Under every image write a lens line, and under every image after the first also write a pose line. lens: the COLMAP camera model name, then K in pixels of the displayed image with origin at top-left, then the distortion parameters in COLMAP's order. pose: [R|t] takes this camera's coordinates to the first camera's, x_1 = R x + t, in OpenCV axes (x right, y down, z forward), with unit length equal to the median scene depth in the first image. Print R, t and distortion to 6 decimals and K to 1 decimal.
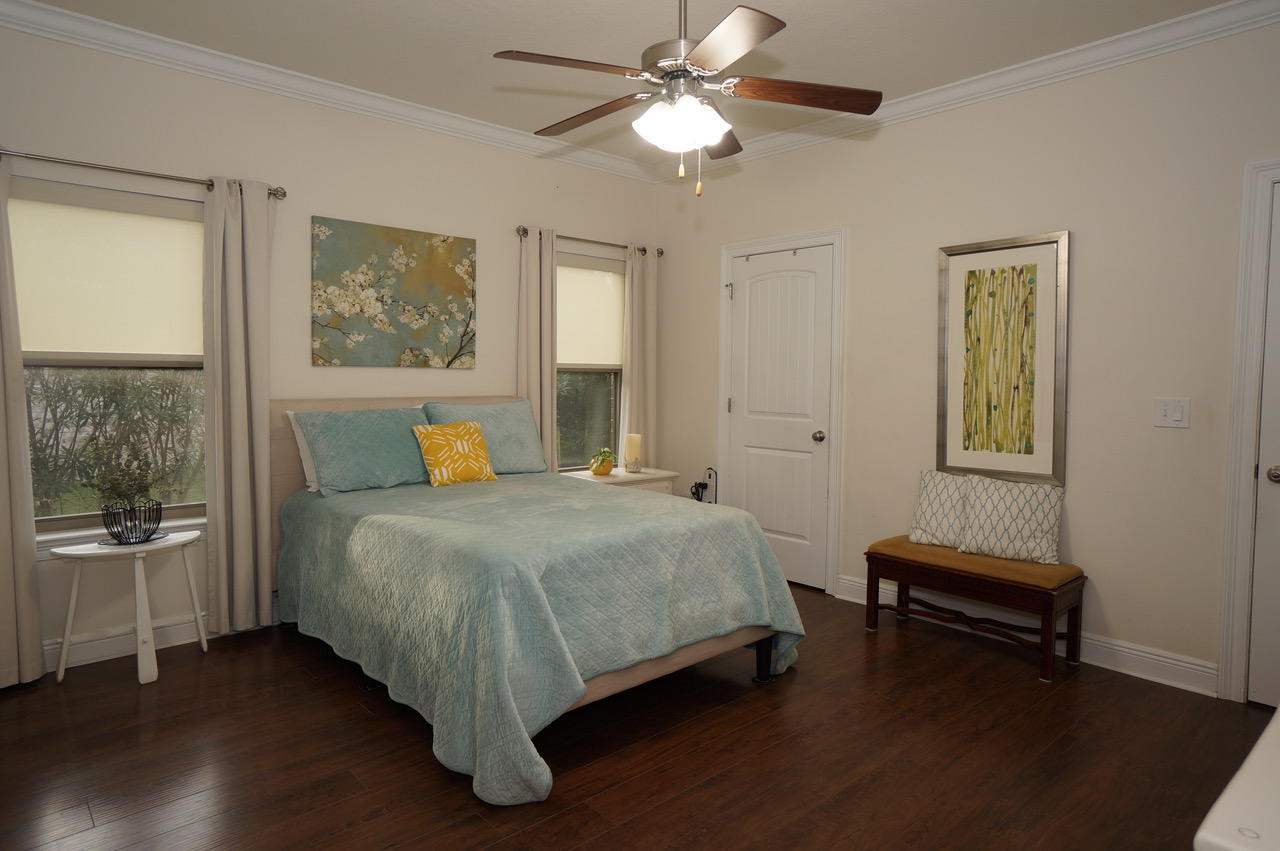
lens RADIAL K [[761.9, 0, 641.0], [0, 761.9, 419.5], [0, 0, 1]] dist [0.001922, 0.001578]
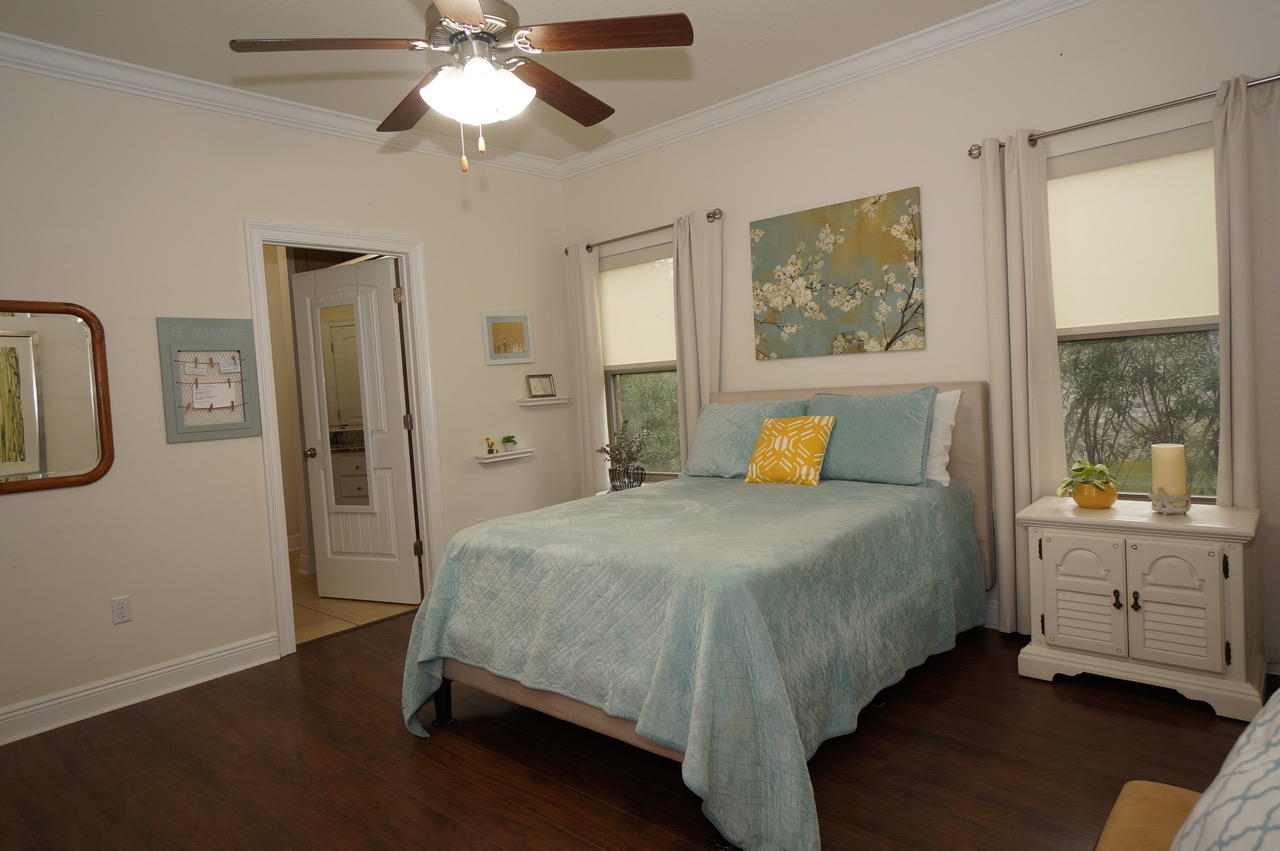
lens RADIAL K [[761.9, 0, 641.0], [0, 761.9, 426.7], [0, 0, 1]] dist [0.001922, 0.001578]
pose [[0.108660, 0.045144, -0.993053, 0.586953], [0.005571, 0.998925, 0.046020, -0.024934], [0.994063, -0.010533, 0.108292, 0.659910]]
